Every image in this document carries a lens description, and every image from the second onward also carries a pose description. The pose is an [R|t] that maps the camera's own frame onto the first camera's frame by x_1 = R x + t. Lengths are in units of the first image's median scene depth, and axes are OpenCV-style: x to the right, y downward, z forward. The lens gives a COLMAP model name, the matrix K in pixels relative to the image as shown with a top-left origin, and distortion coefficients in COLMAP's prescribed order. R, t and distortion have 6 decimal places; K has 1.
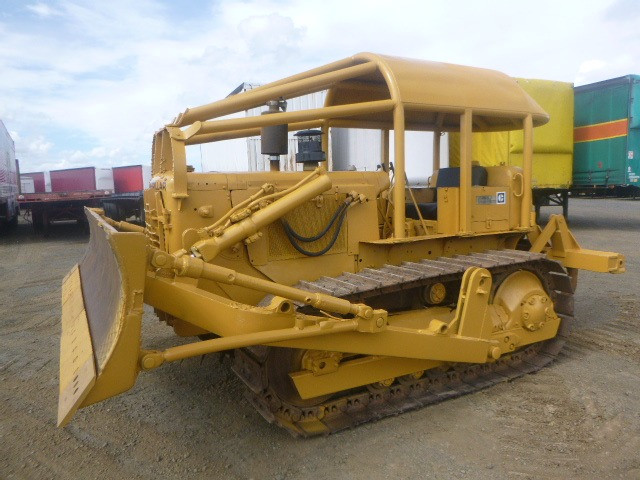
lens RADIAL K [[478.3, 0, 320.0], [0, 478.3, 240.0], [0, 0, 1]] dist [-0.034587, 0.000461]
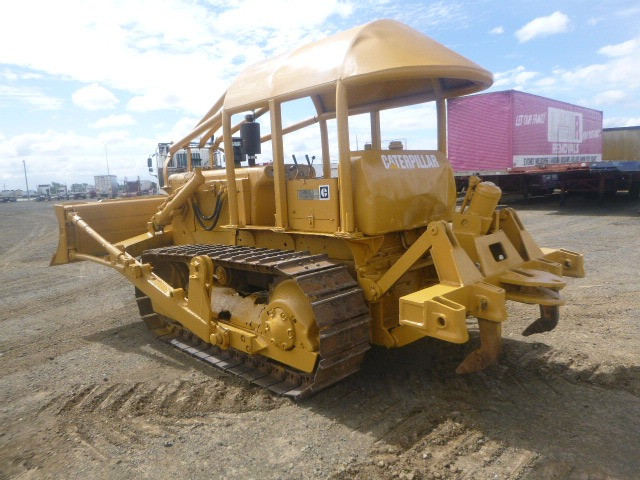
lens RADIAL K [[479.2, 0, 323.8], [0, 479.2, 239.8], [0, 0, 1]] dist [-0.034437, 0.000372]
pose [[0.273769, 0.134169, -0.952391, 1.343632], [-0.065484, 0.990525, 0.120717, -0.122578], [0.959564, 0.029318, 0.279961, 0.870710]]
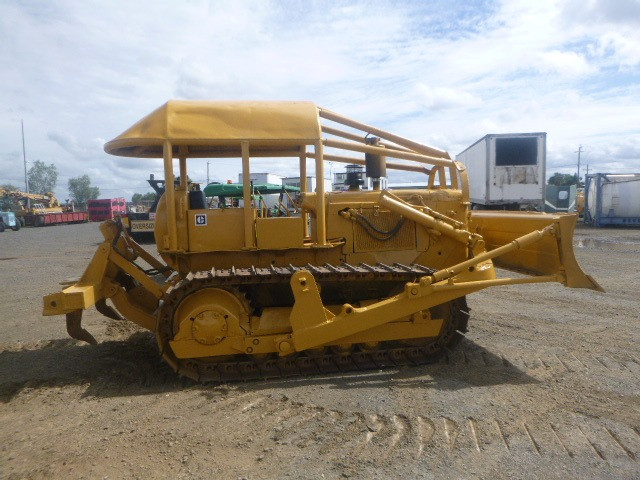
lens RADIAL K [[478.3, 0, 320.0], [0, 478.3, 240.0], [0, 0, 1]] dist [-0.034587, 0.000461]
pose [[-0.951110, 0.018235, 0.308314, -0.375710], [0.078260, 0.979905, 0.183469, -0.278104], [-0.298773, 0.198628, -0.933425, 2.453155]]
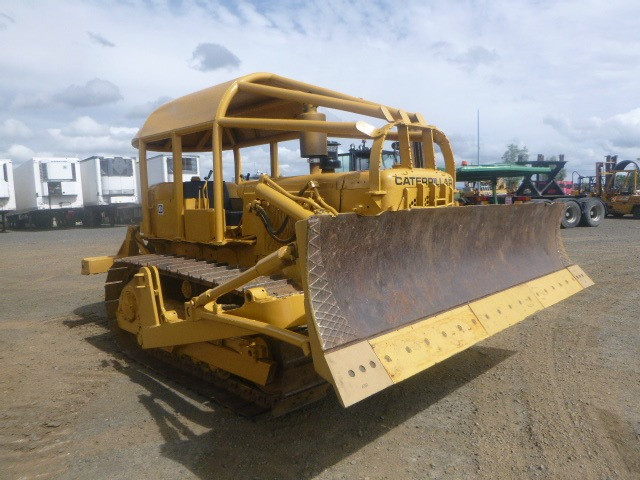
lens RADIAL K [[476.1, 0, 323.9], [0, 476.1, 243.6], [0, 0, 1]] dist [-0.026351, 0.000112]
pose [[-0.298733, -0.065614, 0.952079, -1.105982], [0.144034, 0.983106, 0.112946, -0.117411], [-0.943405, 0.170873, -0.284235, 1.357614]]
